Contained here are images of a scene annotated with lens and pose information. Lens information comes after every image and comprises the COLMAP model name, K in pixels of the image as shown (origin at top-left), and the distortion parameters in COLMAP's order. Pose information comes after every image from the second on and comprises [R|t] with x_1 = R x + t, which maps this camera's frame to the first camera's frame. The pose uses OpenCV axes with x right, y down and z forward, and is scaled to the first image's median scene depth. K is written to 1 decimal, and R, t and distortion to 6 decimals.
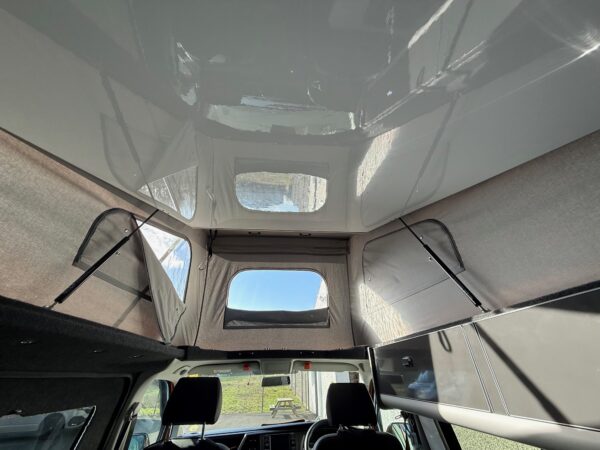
lens RADIAL K [[238.1, 0, 300.0], [0, 238.1, 225.0], [0, 0, 1]] dist [-0.001568, 0.000038]
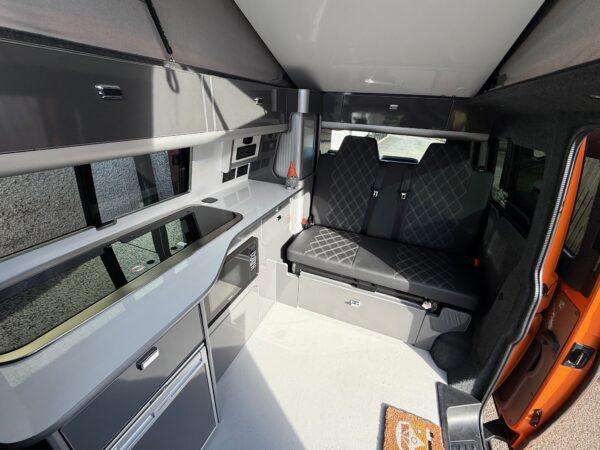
lens RADIAL K [[252.2, 0, 300.0], [0, 252.2, 225.0], [0, 0, 1]] dist [0.000050, 0.000158]
pose [[-0.883158, -0.222217, 0.413100, -0.207944], [-0.287956, 0.952035, -0.103490, 0.448611], [-0.370289, -0.210353, -0.904786, 0.711241]]
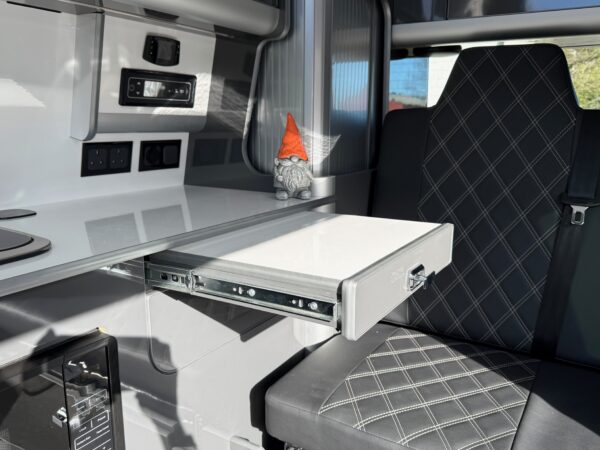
lens RADIAL K [[504.0, 0, 296.9], [0, 504.0, 236.7], [0, 0, 1]] dist [0.010914, 0.000390]
pose [[-0.788217, -0.121820, 0.603220, -0.132234], [-0.338584, 0.904363, -0.259786, 0.426651], [-0.513882, -0.409008, -0.754080, 0.310631]]
